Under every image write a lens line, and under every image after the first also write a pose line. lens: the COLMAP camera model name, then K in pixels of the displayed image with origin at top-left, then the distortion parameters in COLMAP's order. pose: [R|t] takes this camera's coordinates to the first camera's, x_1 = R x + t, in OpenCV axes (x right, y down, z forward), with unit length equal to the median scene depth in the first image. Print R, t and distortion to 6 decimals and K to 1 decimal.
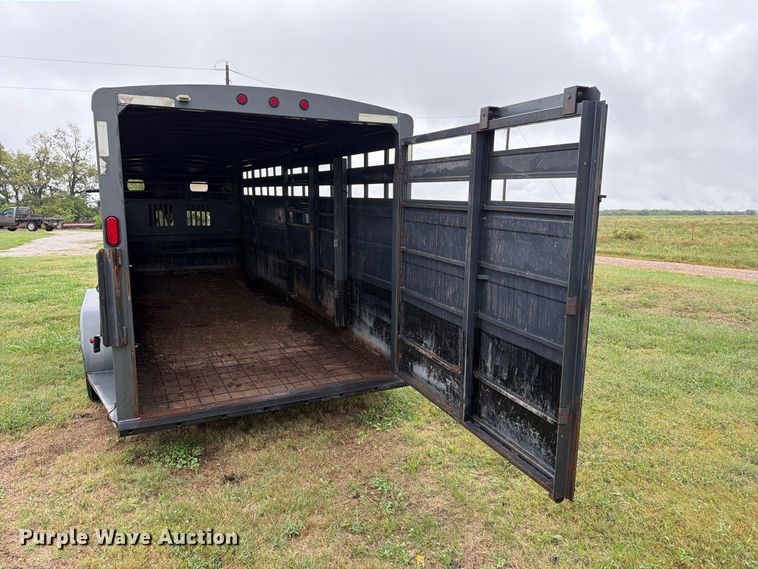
lens RADIAL K [[535.8, 0, 383.0], [0, 535.8, 285.6], [0, 0, 1]] dist [0.048622, -0.044981]
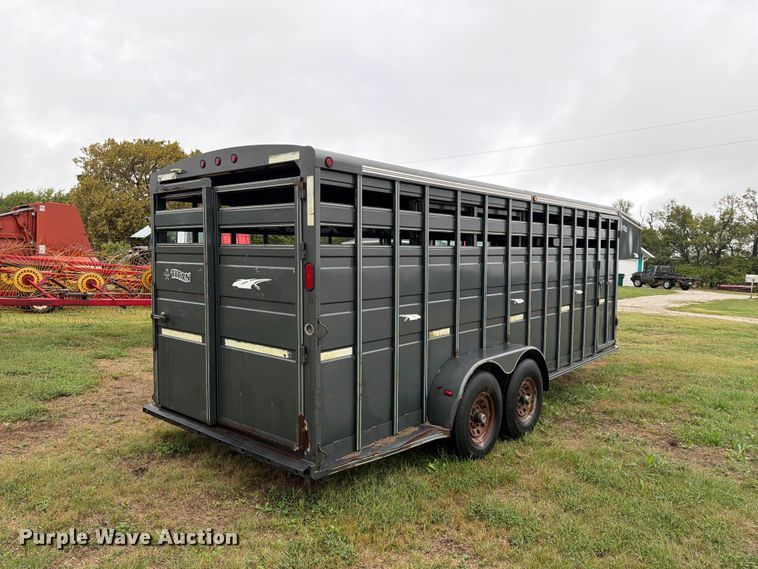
lens RADIAL K [[535.8, 0, 376.9], [0, 535.8, 284.4], [0, 0, 1]] dist [0.048622, -0.044981]
pose [[0.397986, 0.055012, -0.915740, 0.508865], [-0.158215, 0.987359, -0.009447, -0.066088], [0.903645, 0.148644, 0.401659, 0.460505]]
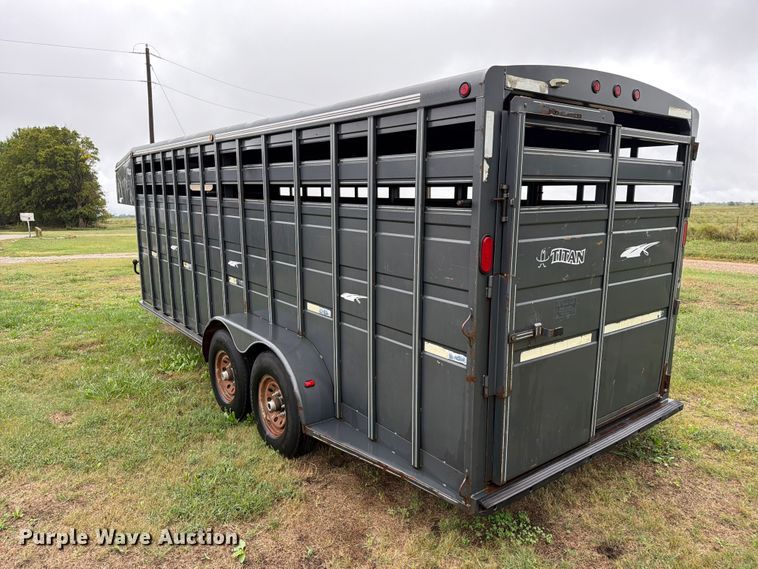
lens RADIAL K [[535.8, 0, 373.5], [0, 535.8, 284.0], [0, 0, 1]] dist [0.048622, -0.044981]
pose [[0.980605, -0.036867, 0.192494, -0.383121], [0.035814, 0.999318, 0.008947, -0.033938], [-0.192693, -0.001880, 0.981257, 0.134298]]
